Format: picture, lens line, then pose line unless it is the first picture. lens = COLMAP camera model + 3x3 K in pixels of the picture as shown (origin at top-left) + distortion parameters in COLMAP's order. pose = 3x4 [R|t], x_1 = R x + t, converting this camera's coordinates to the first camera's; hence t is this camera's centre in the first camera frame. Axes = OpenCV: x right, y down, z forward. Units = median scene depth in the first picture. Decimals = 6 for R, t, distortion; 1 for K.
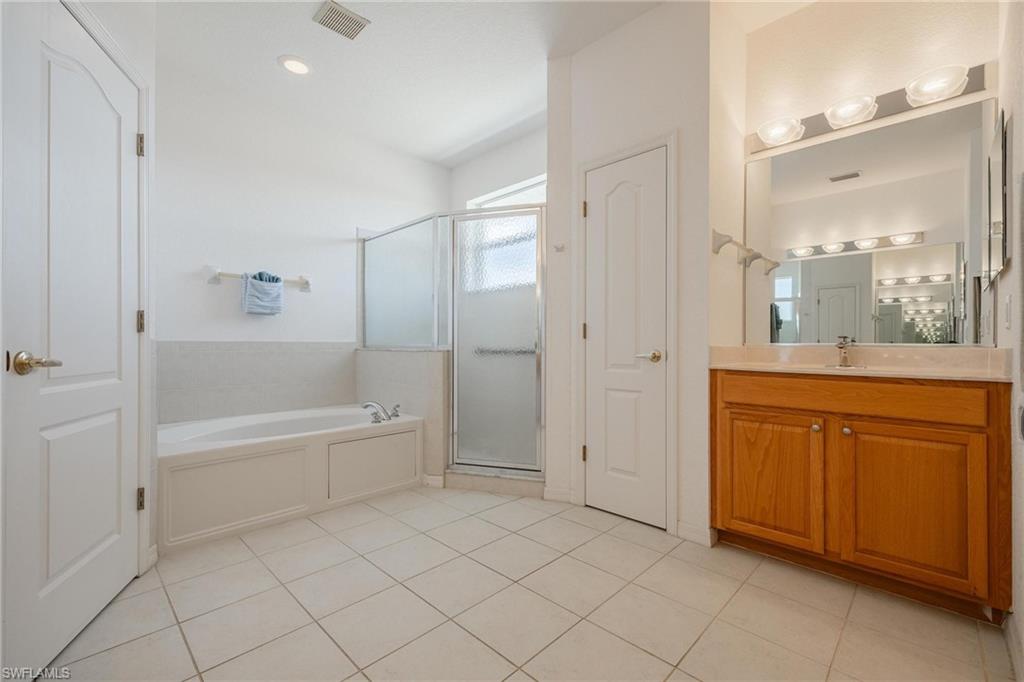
lens RADIAL K [[429.3, 0, 519.0], [0, 429.3, 343.1], [0, 0, 1]] dist [0.003002, -0.001438]
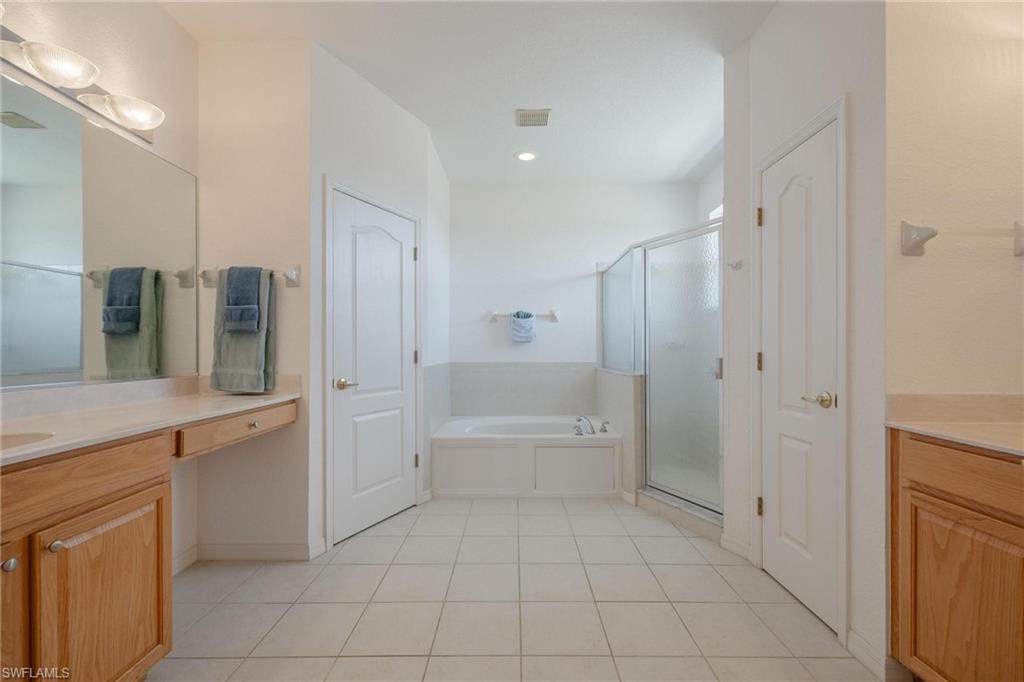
lens RADIAL K [[429.3, 0, 520.9], [0, 429.3, 348.0], [0, 0, 1]] dist [0.003002, -0.001438]
pose [[0.694691, -0.003604, -0.719299, 0.421792], [0.004451, 0.999990, -0.000712, -0.054911], [0.719295, -0.002707, 0.694700, 0.073636]]
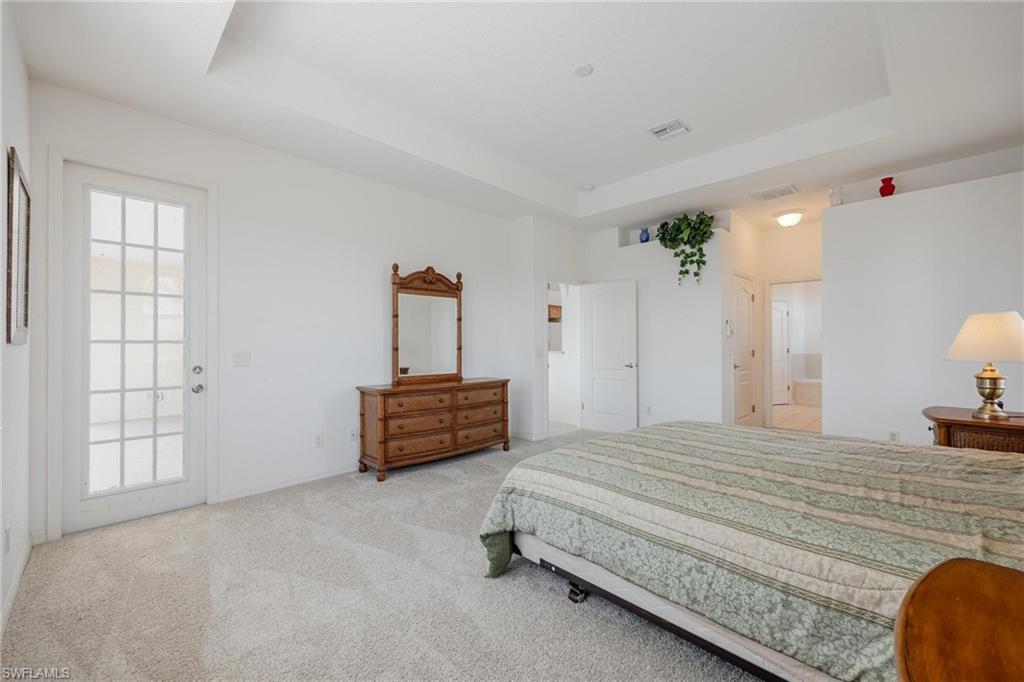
lens RADIAL K [[429.3, 0, 513.7], [0, 429.3, 340.3], [0, 0, 1]] dist [0.003002, -0.001438]
pose [[-0.039912, -0.005354, -0.999189, 2.617086], [0.003395, 0.999979, -0.005494, -0.101390], [0.999197, -0.003612, -0.039893, -1.207094]]
